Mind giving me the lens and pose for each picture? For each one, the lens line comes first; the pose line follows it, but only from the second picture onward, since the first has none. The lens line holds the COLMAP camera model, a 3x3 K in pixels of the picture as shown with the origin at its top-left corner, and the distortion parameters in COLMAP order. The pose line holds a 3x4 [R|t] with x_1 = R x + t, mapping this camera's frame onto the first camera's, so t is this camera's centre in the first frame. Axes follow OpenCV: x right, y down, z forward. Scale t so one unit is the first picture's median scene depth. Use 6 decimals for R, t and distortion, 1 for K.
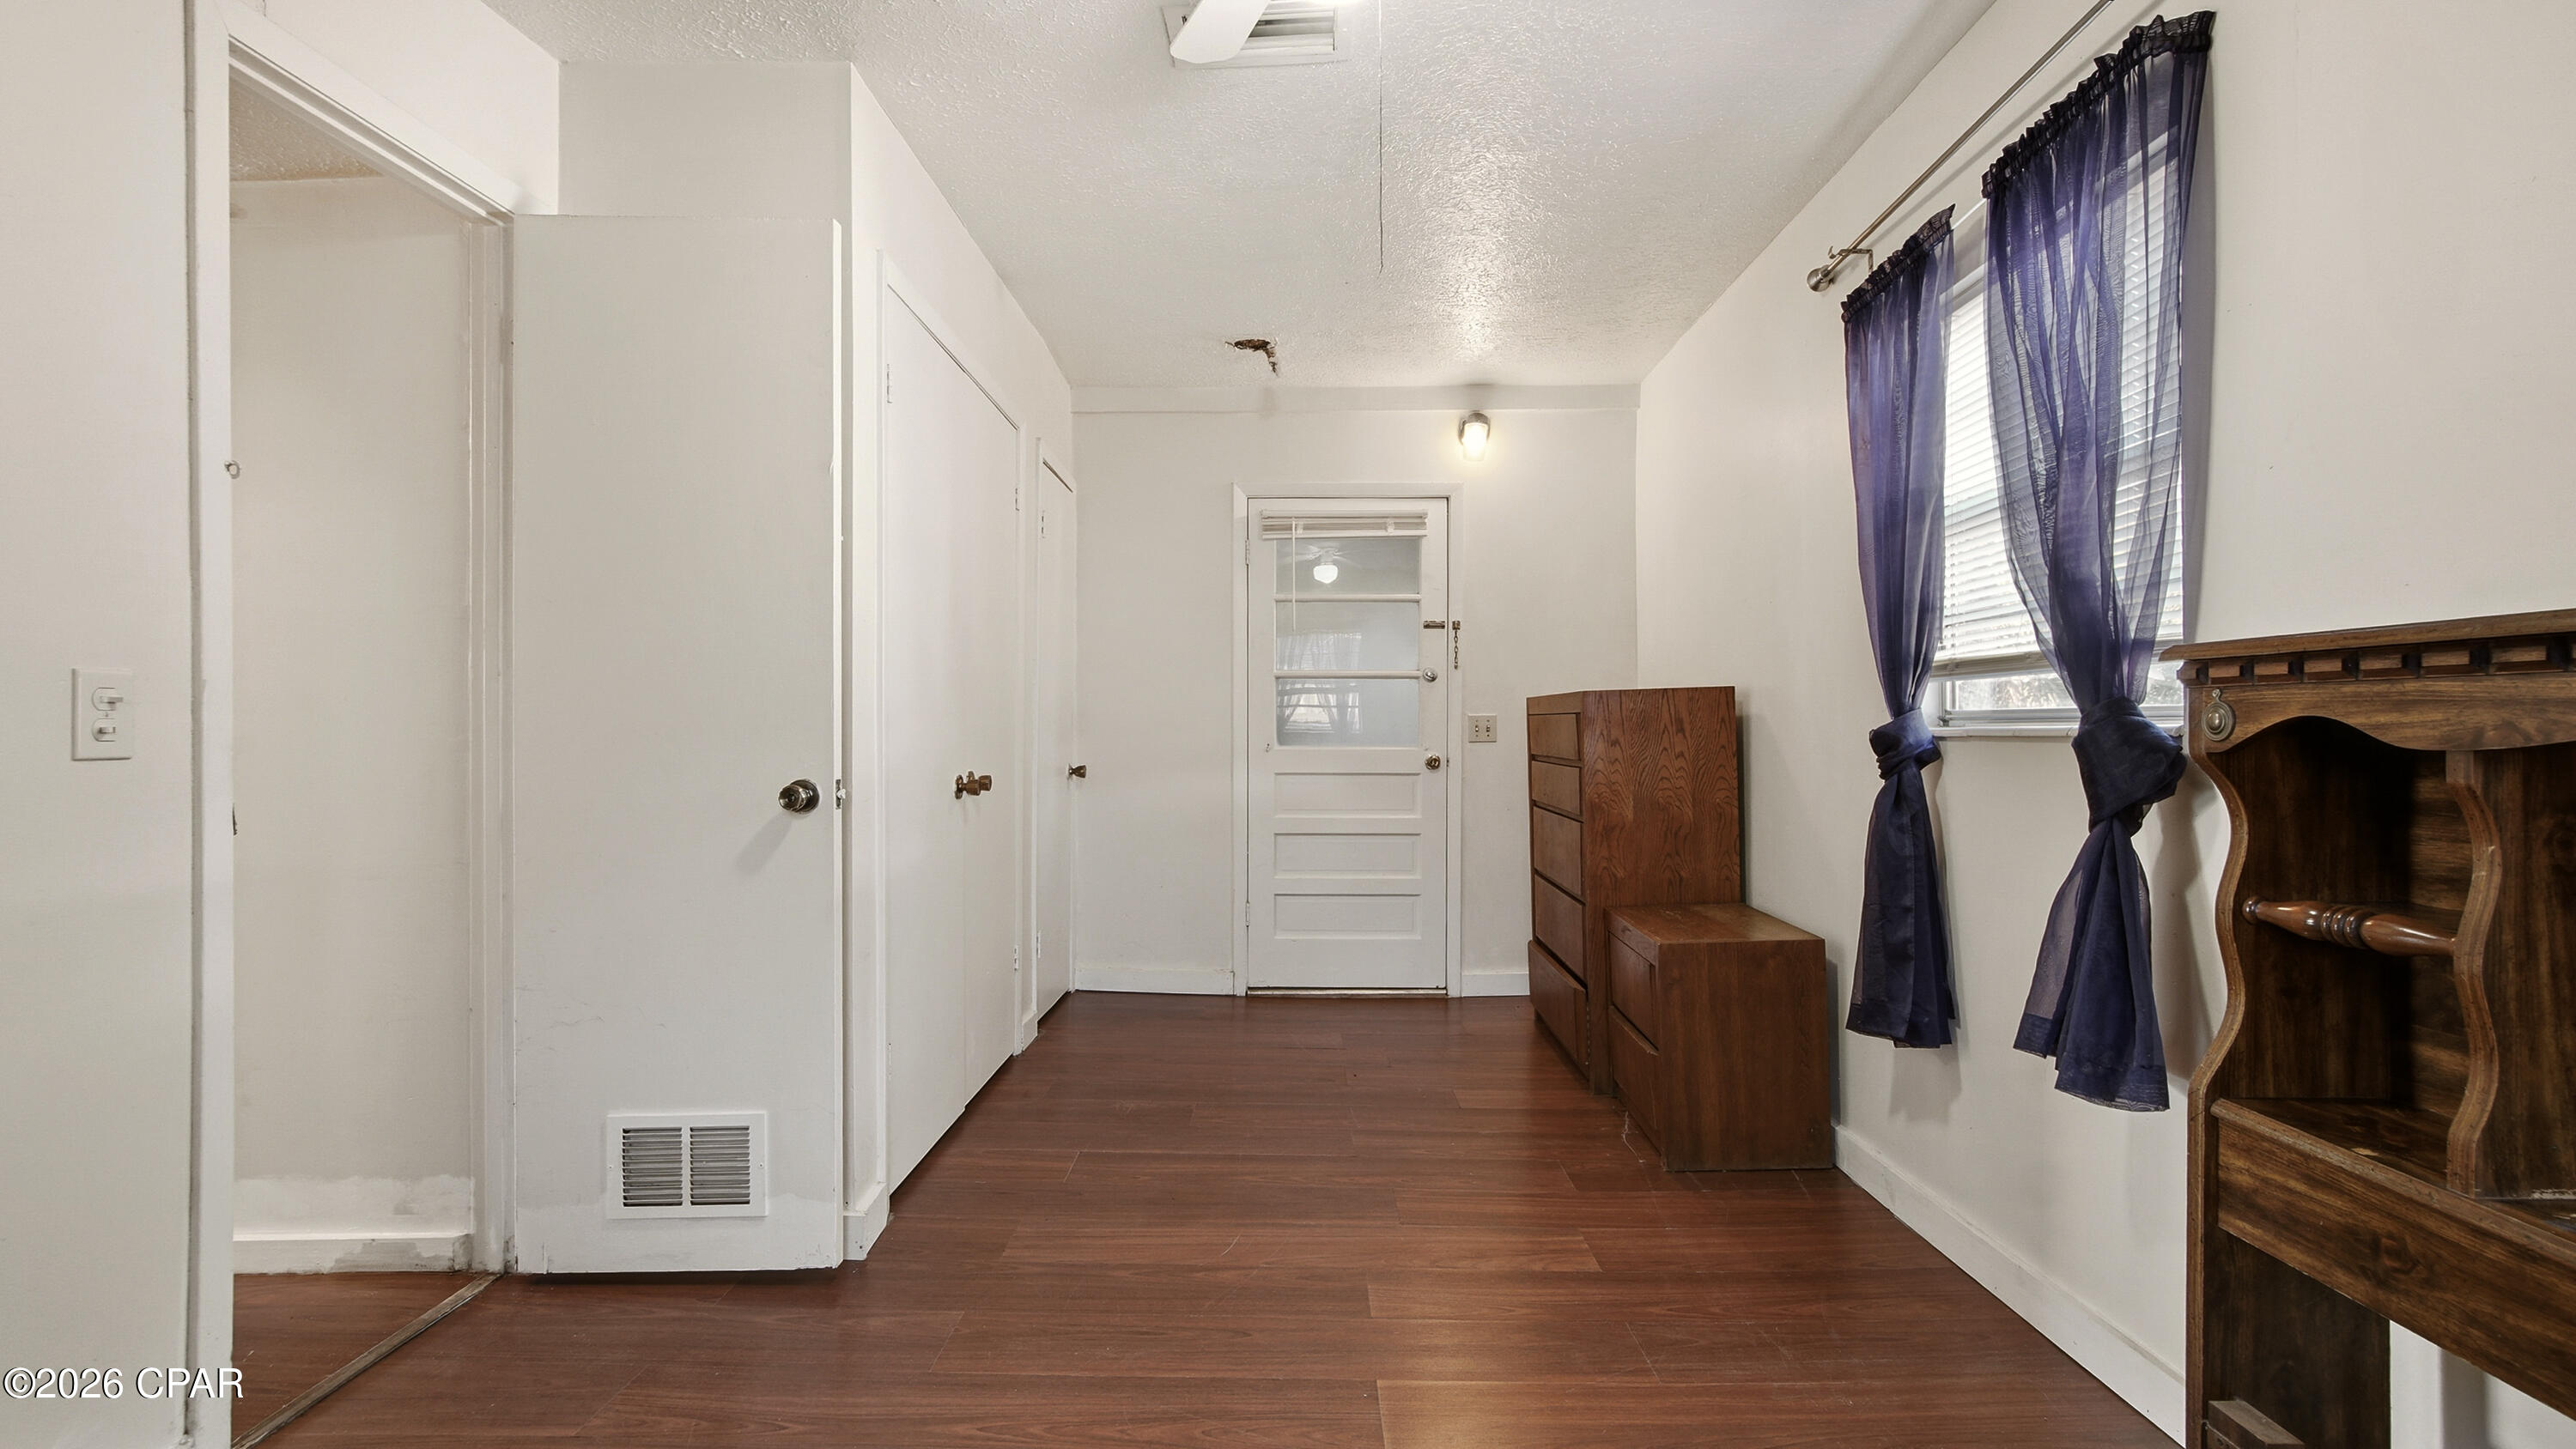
lens RADIAL K [[1154.7, 0, 1291.9], [0, 1154.7, 735.0], [0, 0, 1]] dist [-0.003453, 0.001620]
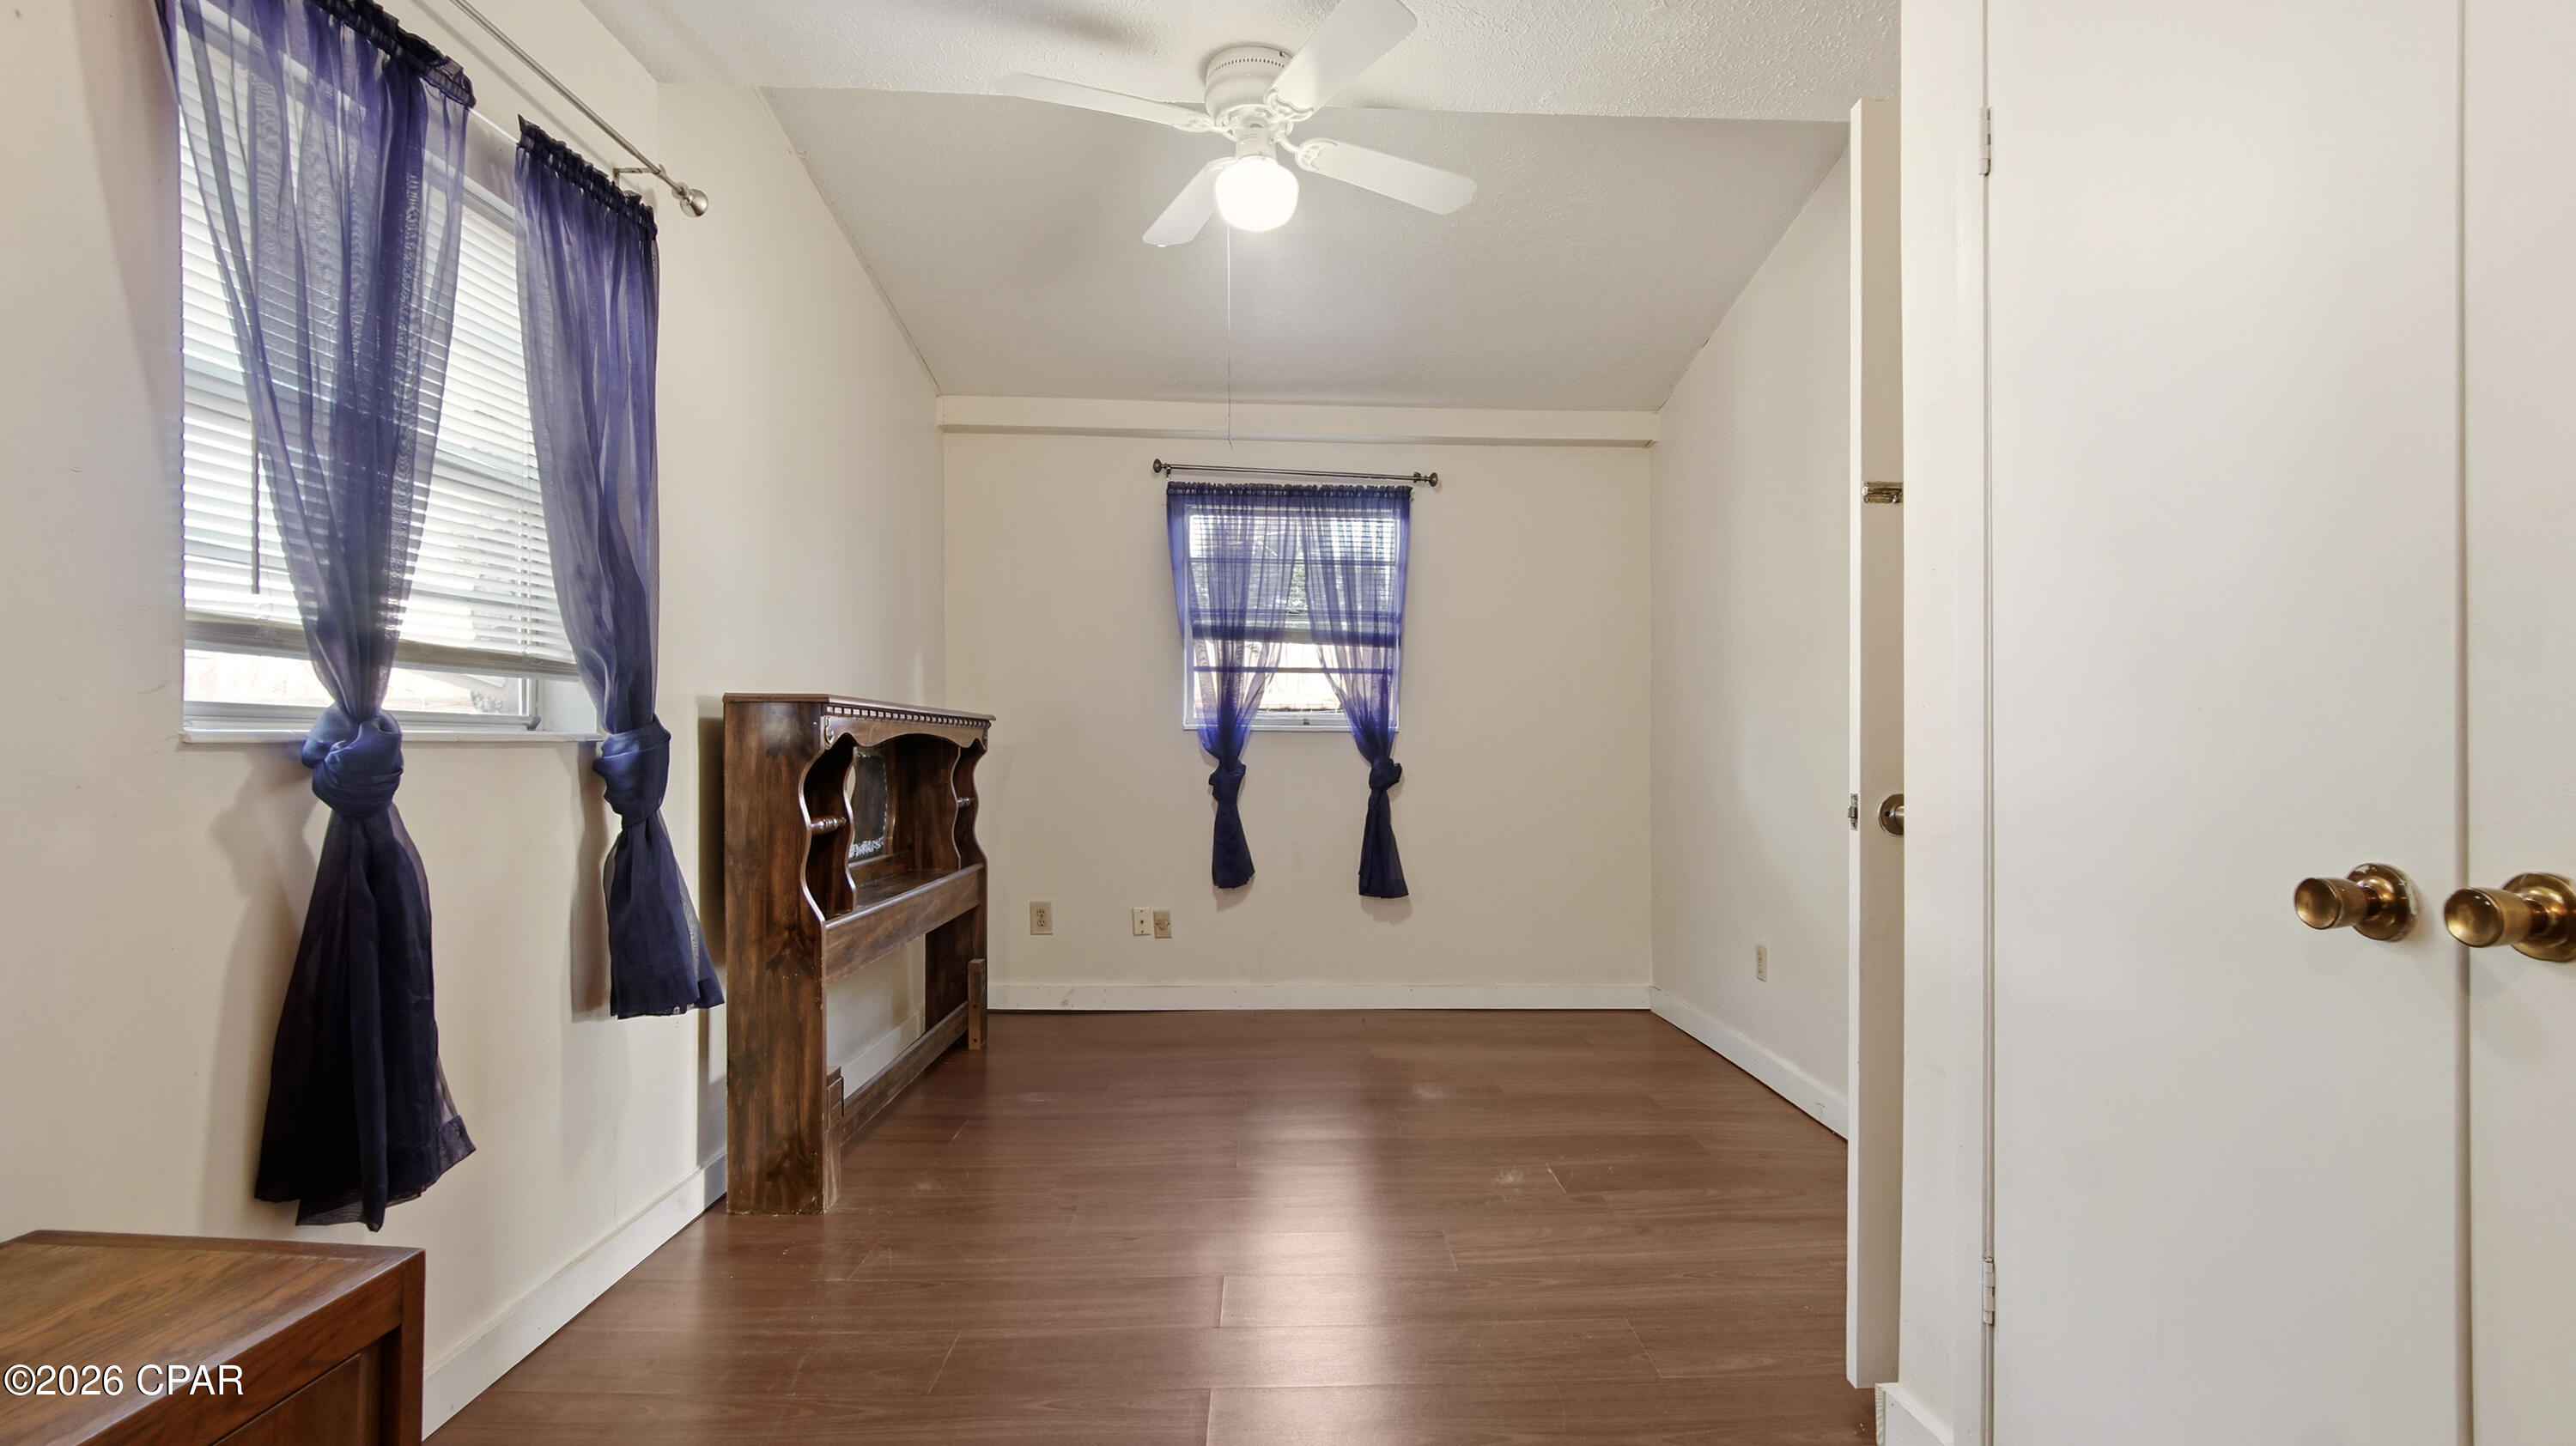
lens RADIAL K [[1154.9, 0, 1288.3], [0, 1154.9, 732.5], [0, 0, 1]] dist [-0.003453, 0.001620]
pose [[-0.999411, 0.004608, -0.034018, 0.038496], [0.005001, 0.999922, -0.011471, 0.006321], [0.033963, -0.011635, -0.999355, 1.977578]]
